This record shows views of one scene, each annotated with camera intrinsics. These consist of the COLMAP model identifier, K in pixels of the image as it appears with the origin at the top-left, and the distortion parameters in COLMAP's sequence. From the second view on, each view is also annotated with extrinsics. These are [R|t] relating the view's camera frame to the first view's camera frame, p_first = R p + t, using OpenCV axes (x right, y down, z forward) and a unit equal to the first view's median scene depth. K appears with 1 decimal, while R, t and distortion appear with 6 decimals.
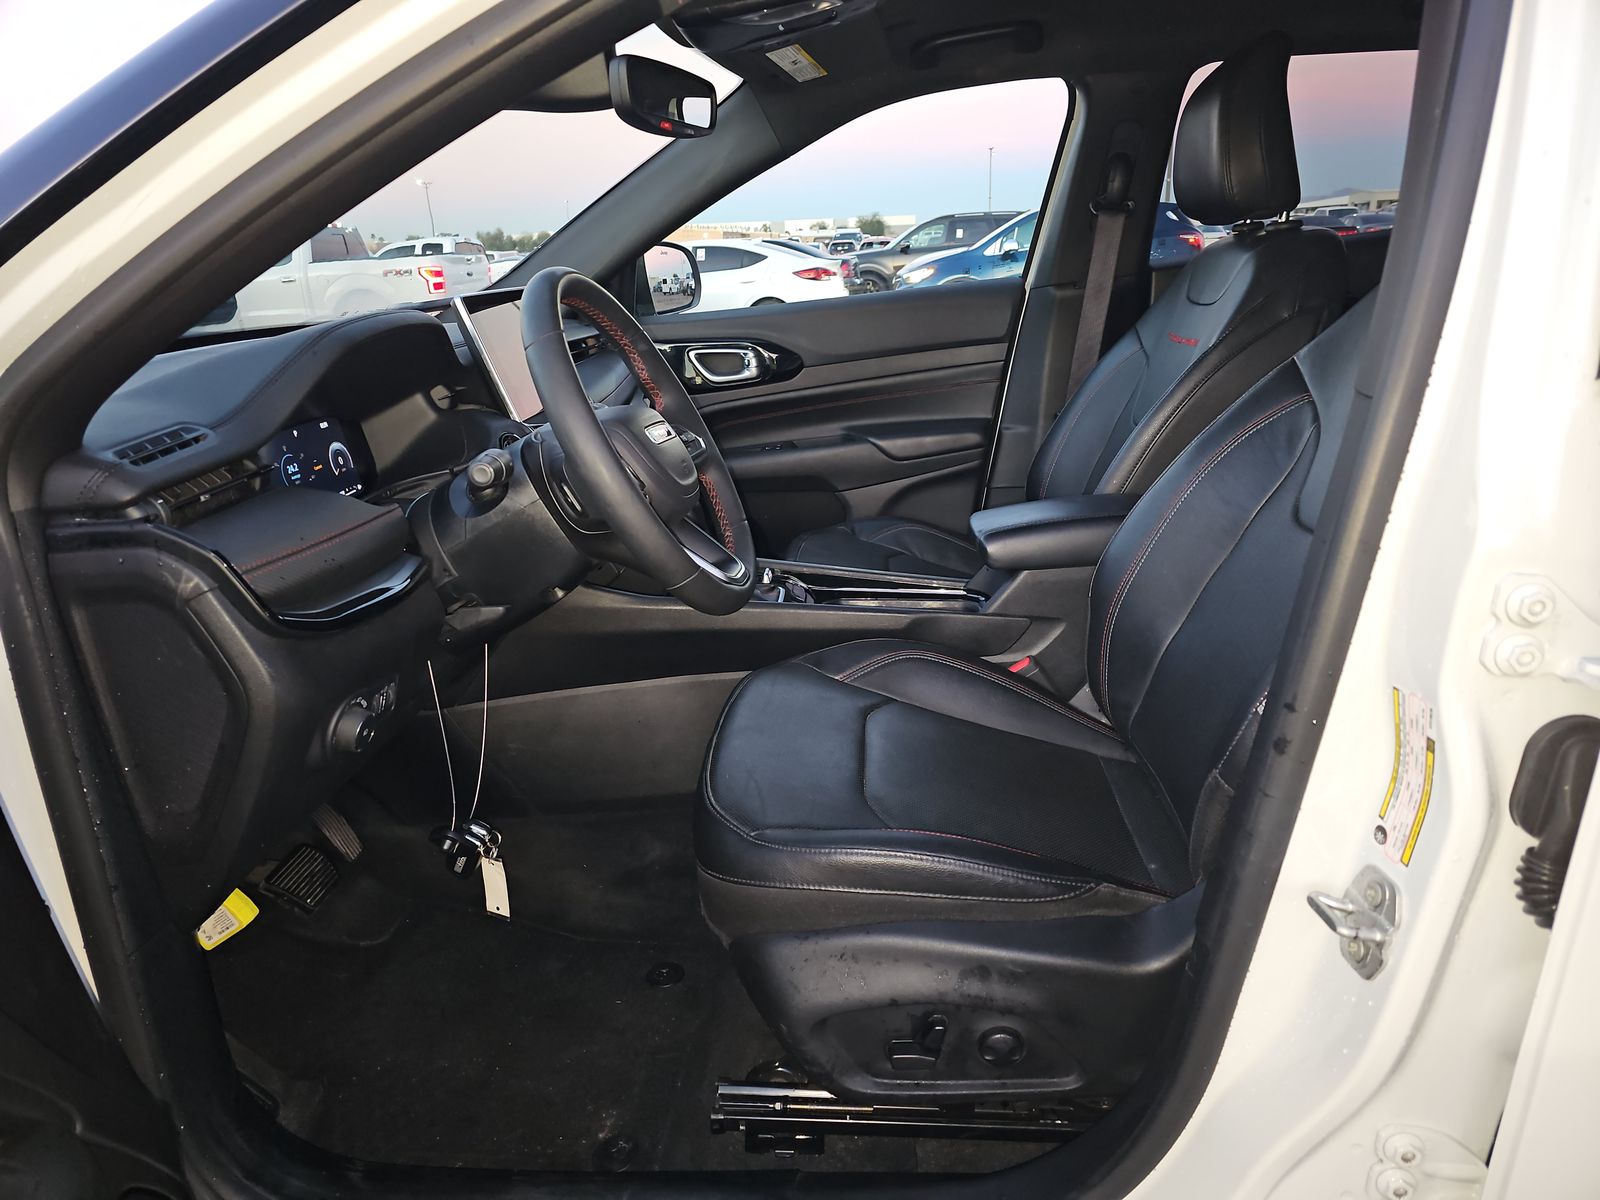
lens RADIAL K [[1041.4, 0, 795.8], [0, 1041.4, 604.4], [0, 0, 1]] dist [0.056902, -0.060677]
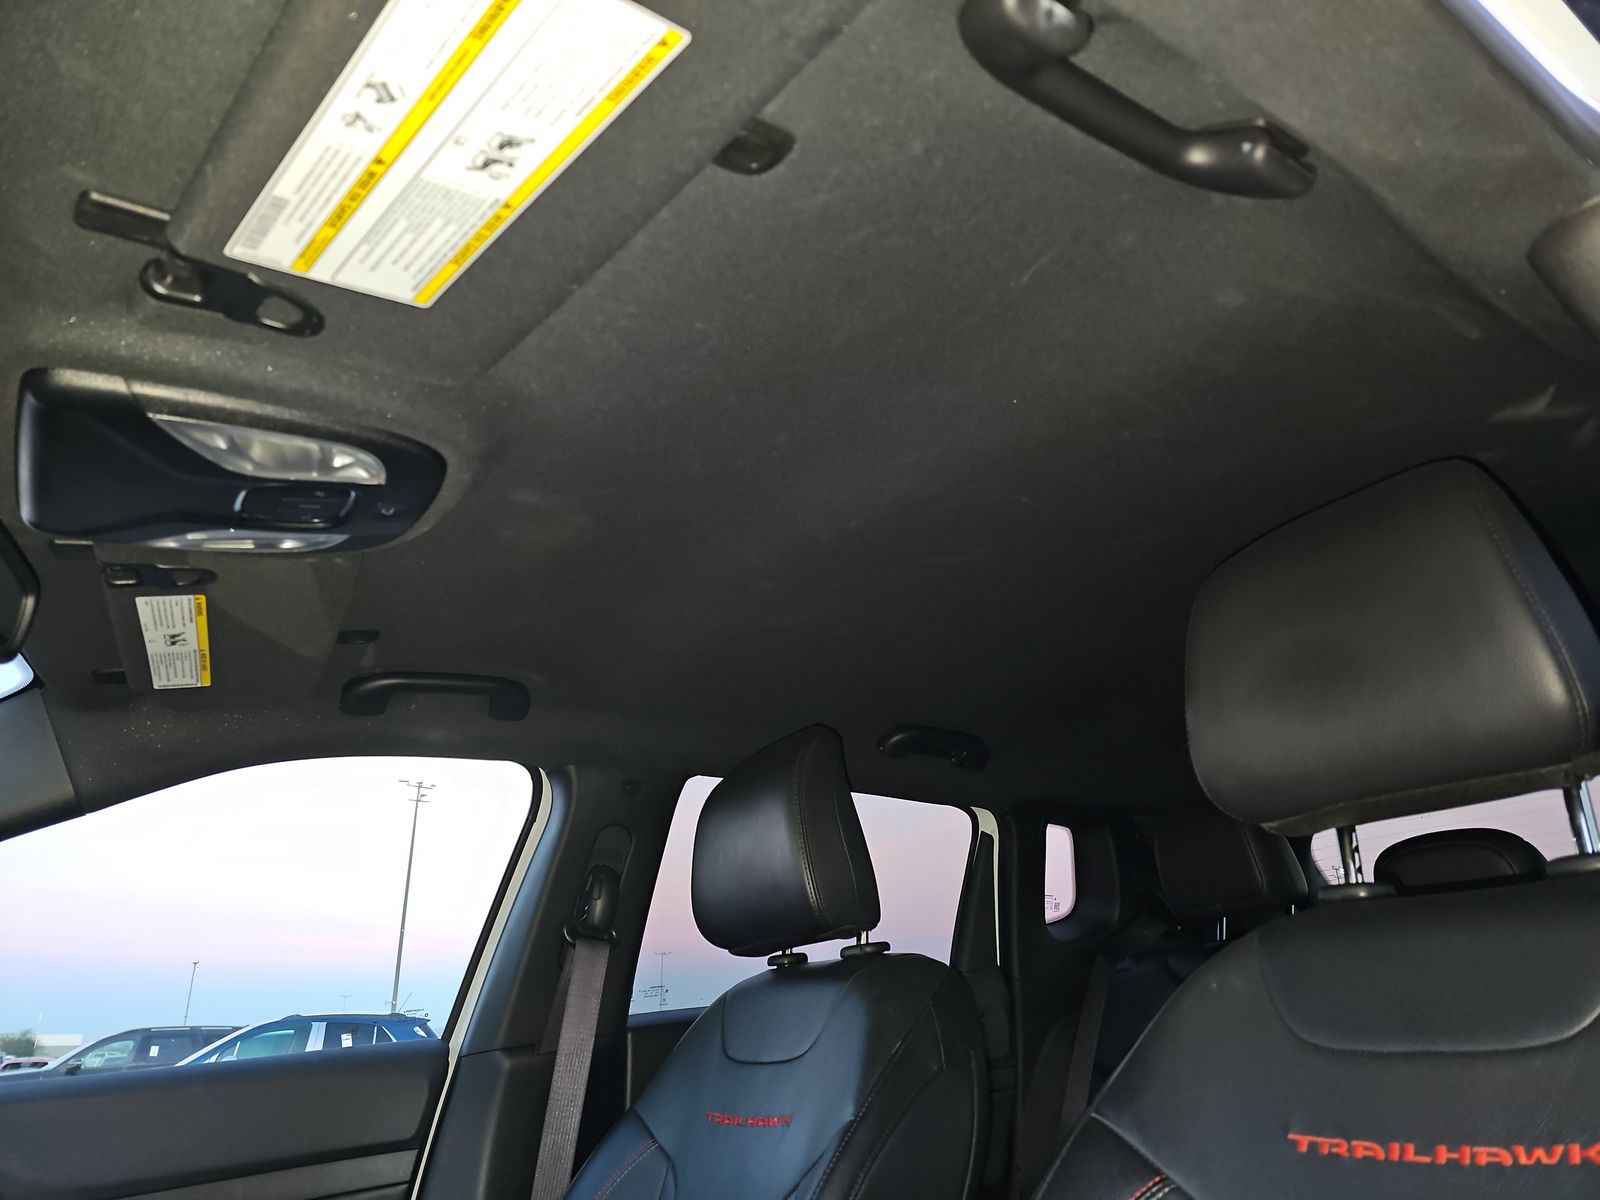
lens RADIAL K [[1041.4, 0, 795.8], [0, 1041.4, 604.4], [0, 0, 1]] dist [0.056902, -0.060677]
pose [[0.783782, 0.249560, 0.568688, -0.052895], [0.204317, 0.761113, -0.615599, -0.069246], [-0.586464, 0.598688, 0.545557, 0.348762]]
